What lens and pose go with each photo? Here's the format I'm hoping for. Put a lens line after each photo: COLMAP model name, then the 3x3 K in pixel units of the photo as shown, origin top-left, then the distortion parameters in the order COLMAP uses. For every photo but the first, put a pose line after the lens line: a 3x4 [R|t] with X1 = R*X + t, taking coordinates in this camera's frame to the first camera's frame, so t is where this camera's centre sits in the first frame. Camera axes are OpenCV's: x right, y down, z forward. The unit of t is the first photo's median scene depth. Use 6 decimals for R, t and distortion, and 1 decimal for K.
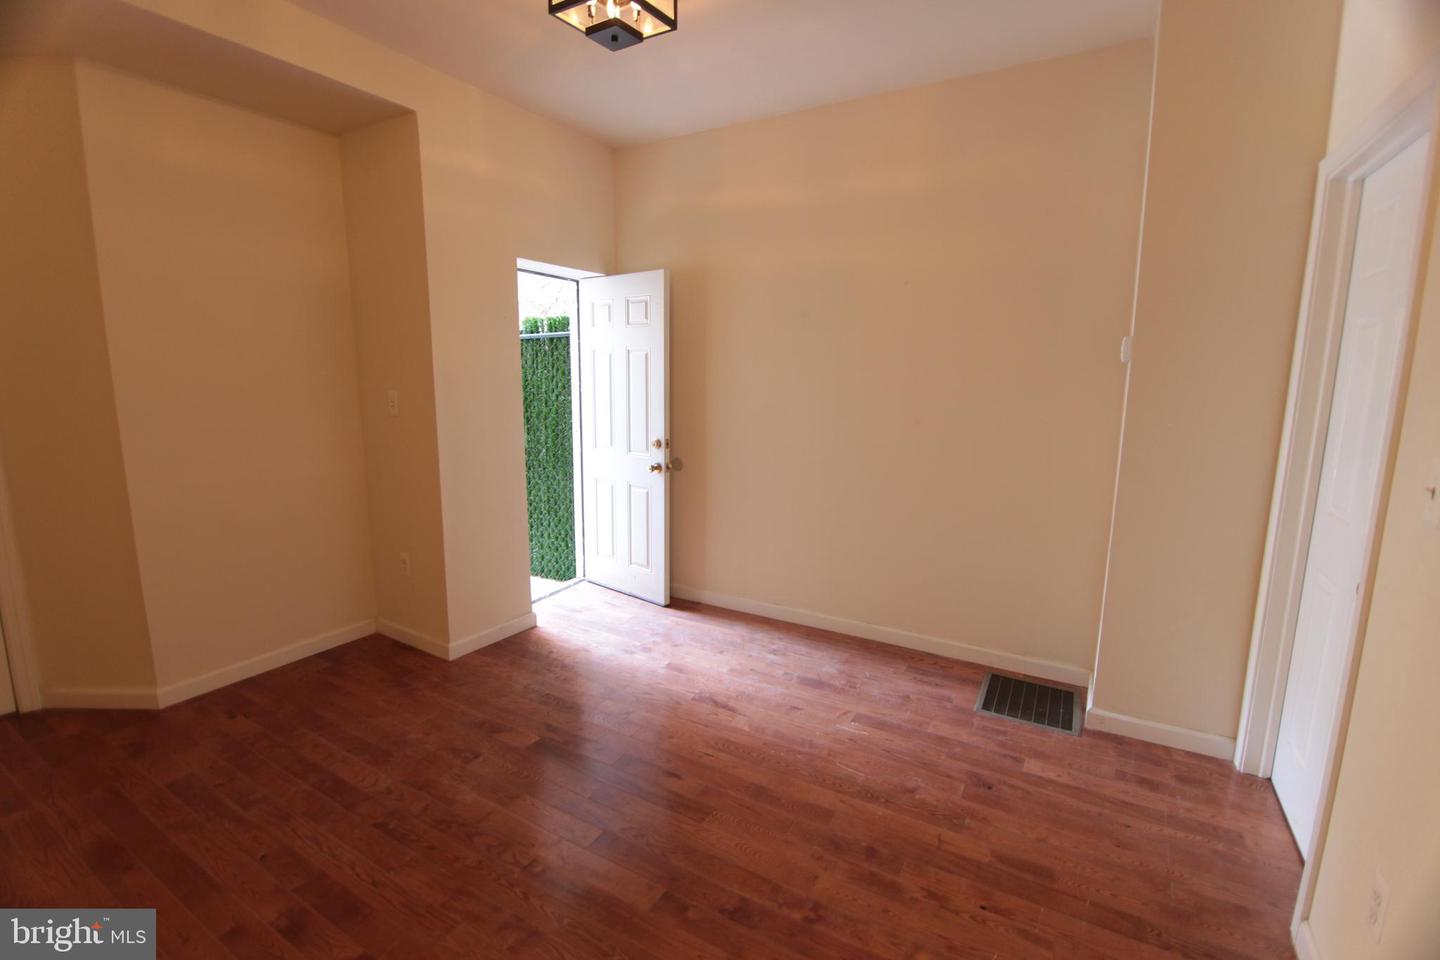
lens RADIAL K [[654.1, 0, 731.5], [0, 654.1, 489.8], [0, 0, 1]] dist [-0.002640, -0.006240]
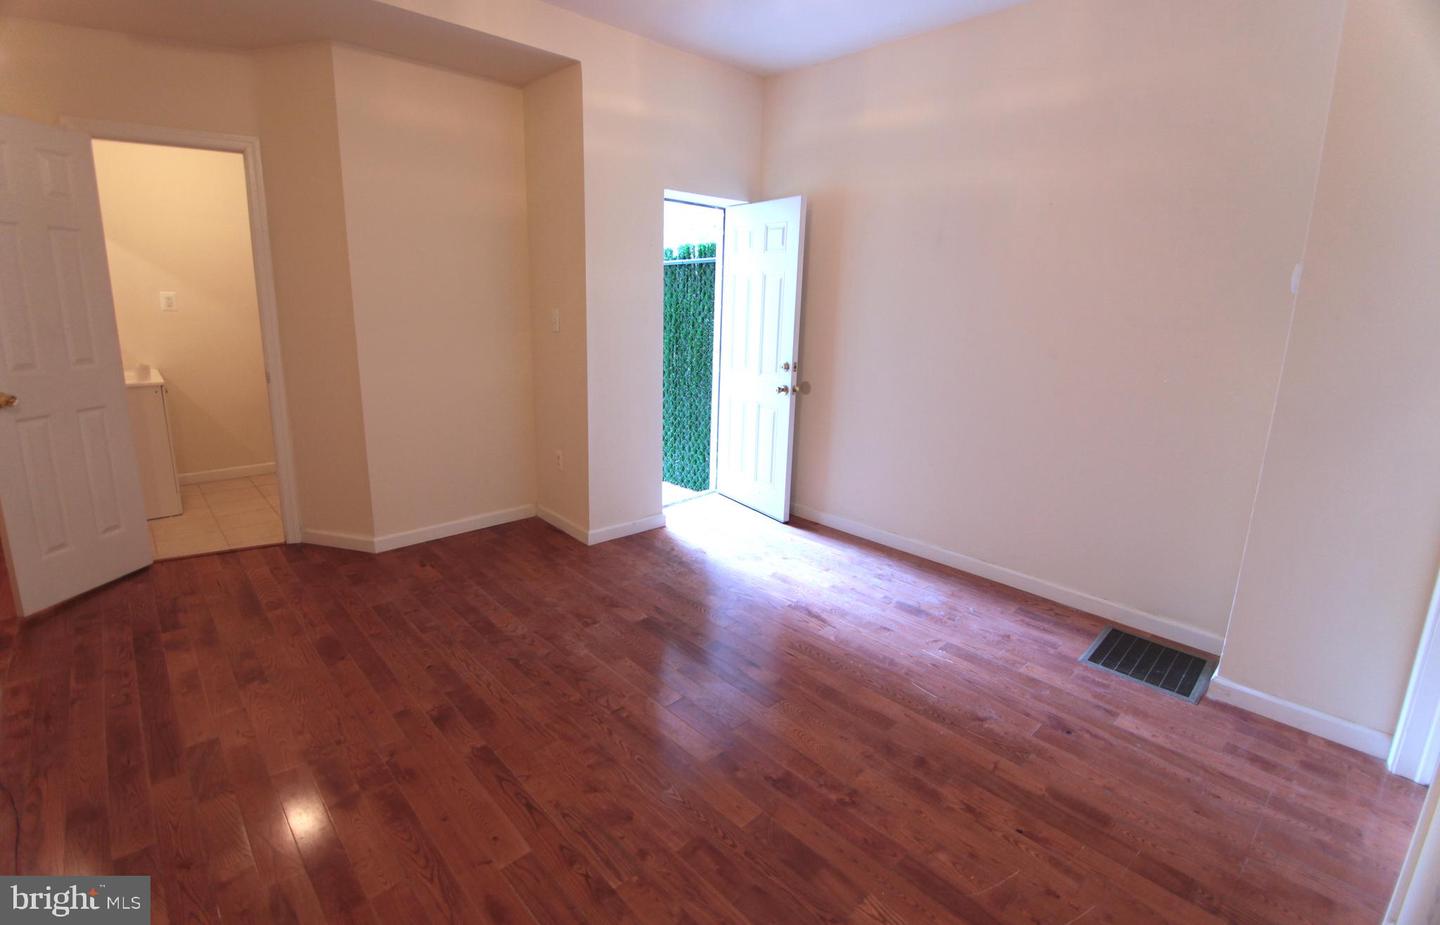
lens RADIAL K [[668.0, 0, 719.2], [0, 668.0, 452.6], [0, 0, 1]] dist [0.005520, -0.003242]
pose [[0.957588, 0.079976, -0.276819, 0.128424], [-0.066939, 0.996171, 0.056244, 0.019010], [0.280258, -0.035329, 0.959275, -0.078643]]
